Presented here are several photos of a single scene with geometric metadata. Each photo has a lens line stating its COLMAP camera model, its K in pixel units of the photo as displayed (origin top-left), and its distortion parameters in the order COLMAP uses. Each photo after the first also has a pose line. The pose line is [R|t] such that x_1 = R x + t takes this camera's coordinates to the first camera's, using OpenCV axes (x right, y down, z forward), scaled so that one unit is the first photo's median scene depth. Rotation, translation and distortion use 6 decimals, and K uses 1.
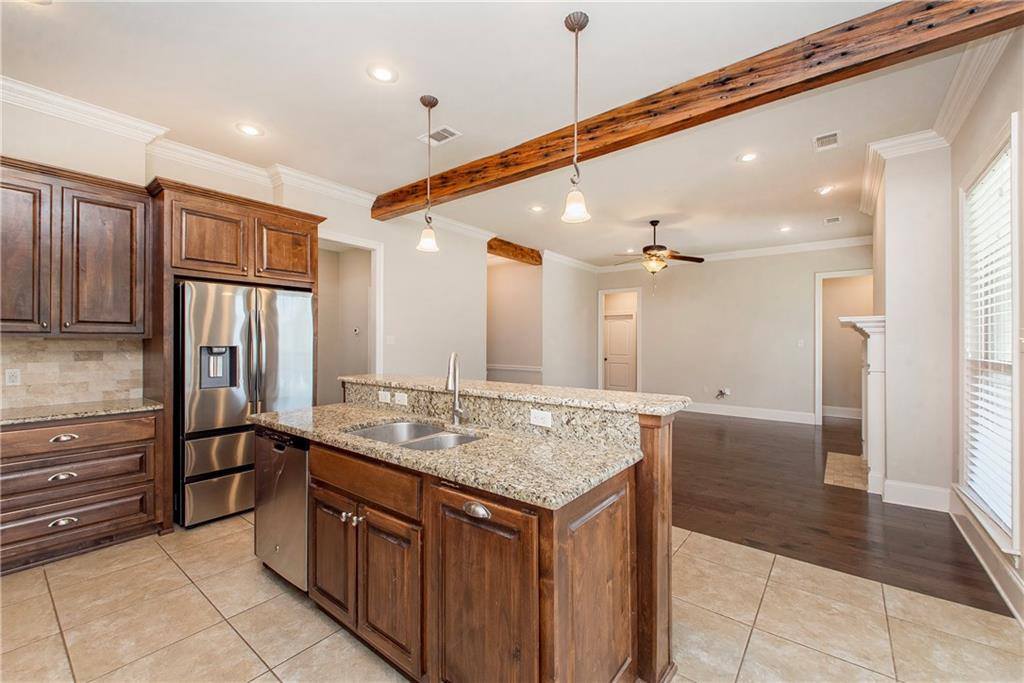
lens RADIAL K [[420.3, 0, 506.4], [0, 420.3, 340.3], [0, 0, 1]] dist [0.014536, -0.004591]
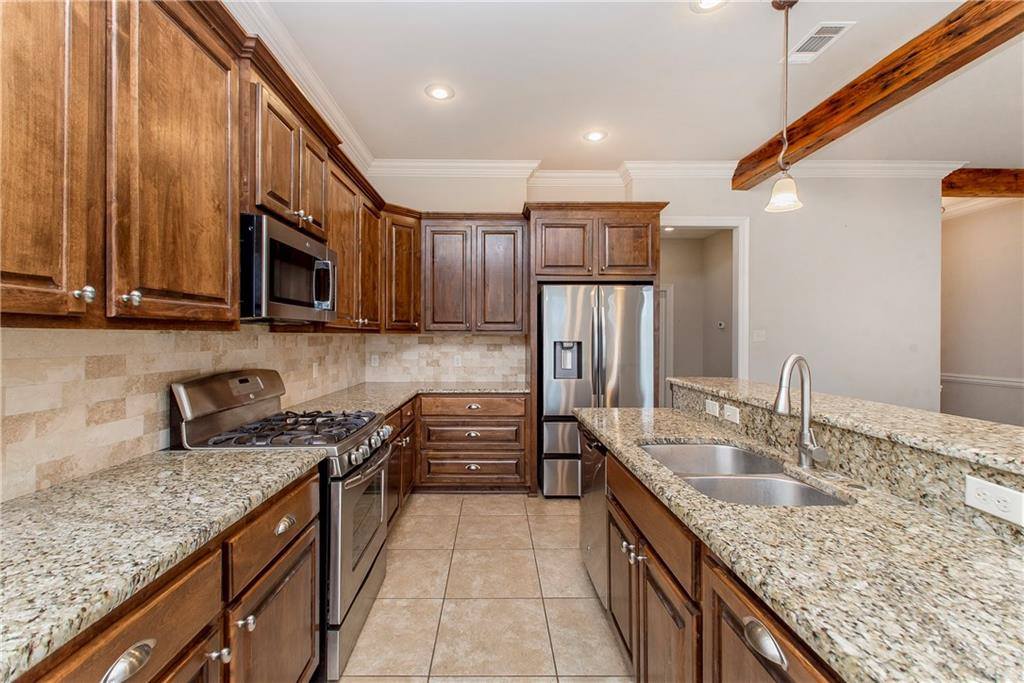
lens RADIAL K [[420.3, 0, 503.3], [0, 420.3, 335.2], [0, 0, 1]] dist [0.014536, -0.004591]
pose [[0.626176, -0.000893, -0.779681, 0.081244], [0.000866, 1.000000, -0.000449, -0.002037], [0.779681, -0.000394, 0.626176, 0.196218]]
